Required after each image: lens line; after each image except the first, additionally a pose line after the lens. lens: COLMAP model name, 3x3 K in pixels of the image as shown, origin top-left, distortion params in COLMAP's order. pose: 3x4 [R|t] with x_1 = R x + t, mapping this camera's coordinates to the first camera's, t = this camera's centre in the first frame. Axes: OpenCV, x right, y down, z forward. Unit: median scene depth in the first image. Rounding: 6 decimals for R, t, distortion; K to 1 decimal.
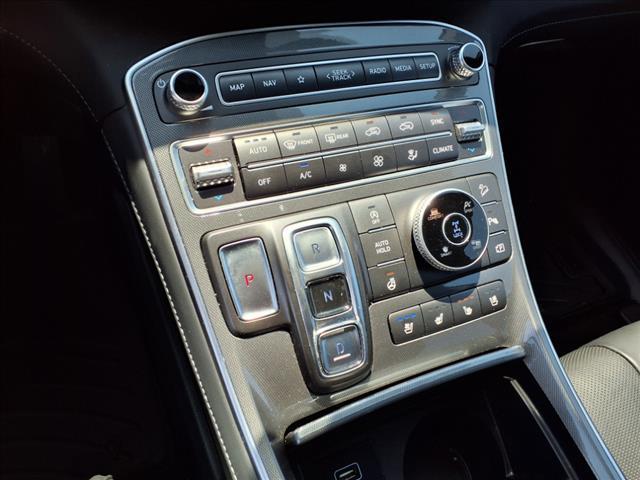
lens RADIAL K [[520.8, 0, 317.9], [0, 520.8, 236.5], [0, 0, 1]] dist [0.117127, -0.151053]
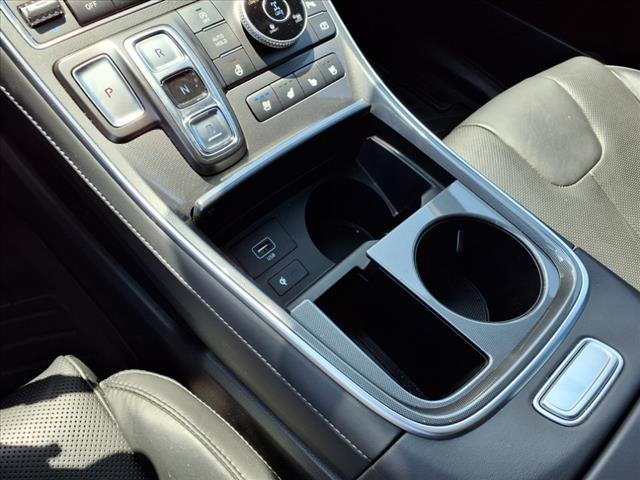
lens RADIAL K [[520.8, 0, 317.9], [0, 520.8, 236.5], [0, 0, 1]] dist [0.117127, -0.151053]
pose [[0.934157, -0.337994, 0.114506, 0.047996], [0.329092, 0.940009, 0.089896, 0.387175], [-0.138021, -0.046294, 0.989347, -0.186426]]
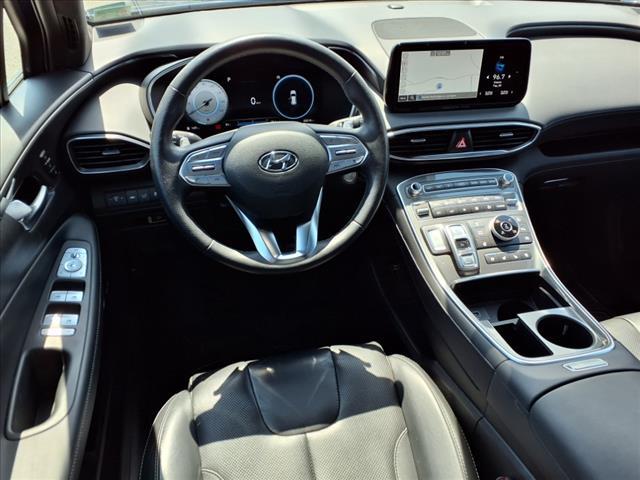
lens RADIAL K [[520.8, 0, 317.9], [0, 520.8, 236.5], [0, 0, 1]] dist [0.117127, -0.151053]
pose [[0.972776, -0.059429, -0.223999, -0.108205], [-0.030655, 0.925071, -0.378556, 1.210977], [0.229712, 0.375116, 0.898065, -1.915617]]
